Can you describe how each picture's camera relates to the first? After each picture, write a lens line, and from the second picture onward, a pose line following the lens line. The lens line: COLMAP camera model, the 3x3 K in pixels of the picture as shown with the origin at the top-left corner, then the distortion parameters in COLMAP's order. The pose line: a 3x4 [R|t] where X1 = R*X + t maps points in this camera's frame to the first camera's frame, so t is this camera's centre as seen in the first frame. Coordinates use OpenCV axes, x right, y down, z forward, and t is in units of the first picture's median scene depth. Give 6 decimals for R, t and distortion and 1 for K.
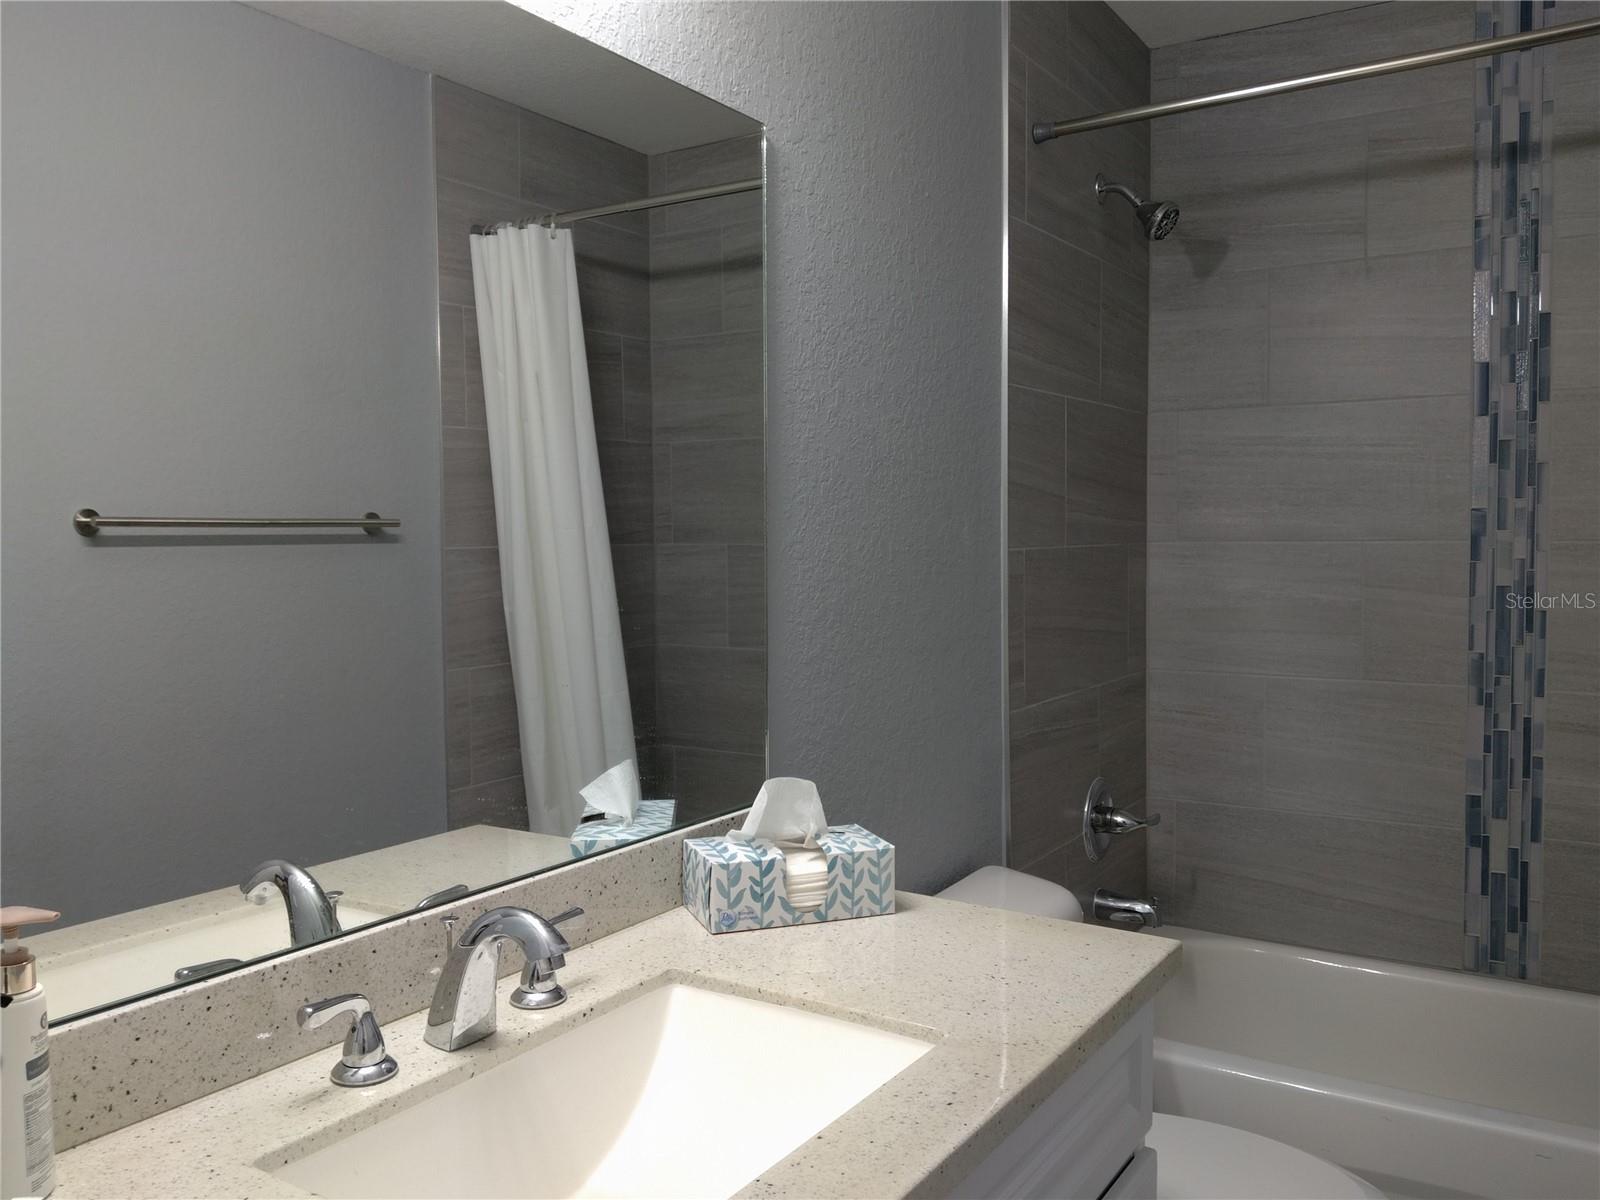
lens RADIAL K [[1255.6, 0, 799.4], [0, 1255.6, 601.8], [0, 0, 1]] dist [0.015840, -0.015863]
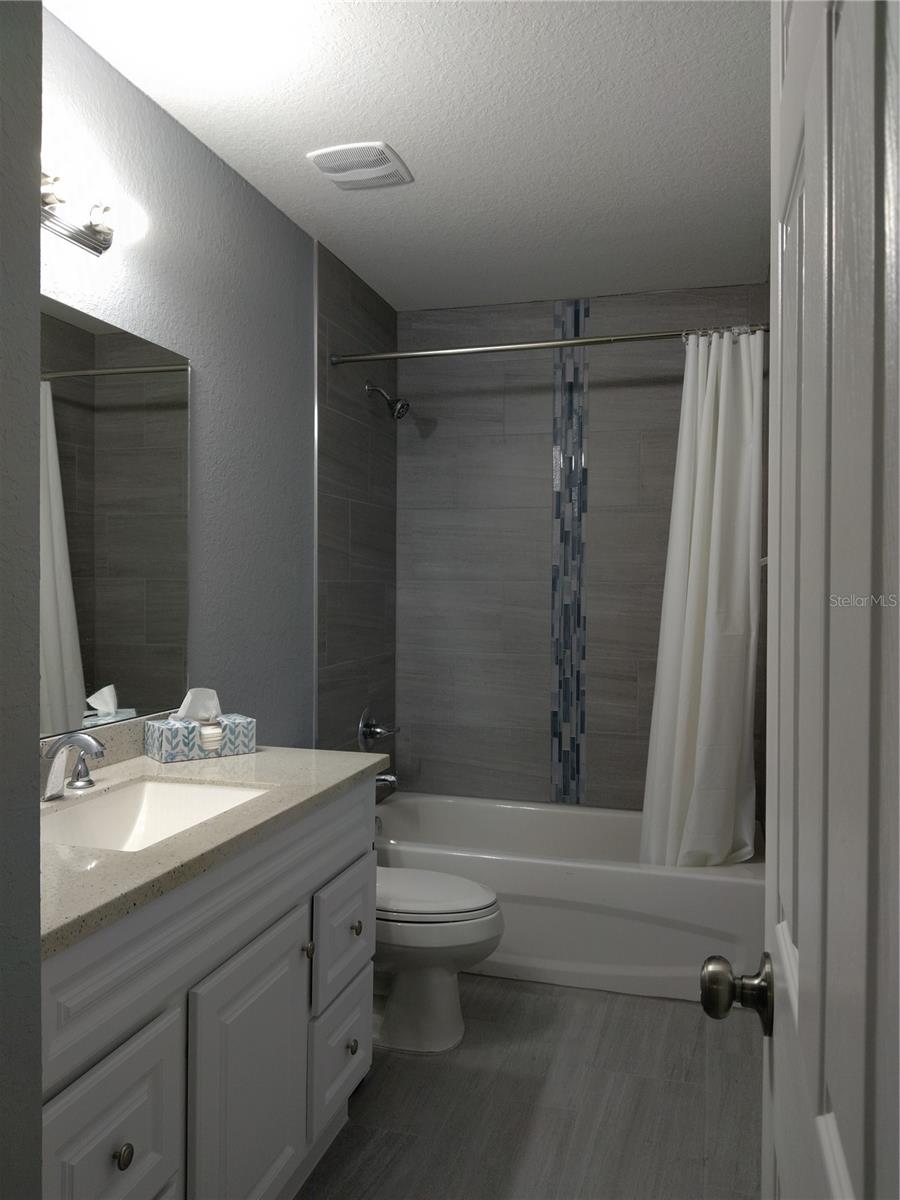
lens RADIAL K [[912.4, 0, 448.7], [0, 912.4, 599.5], [0, 0, 1]] dist [0.072459, -0.013163]
pose [[0.957846, 0.010285, 0.287099, -0.033279], [0.000281, 0.999325, -0.036738, 0.032768], [-0.287283, 0.035269, 0.957196, -0.324148]]
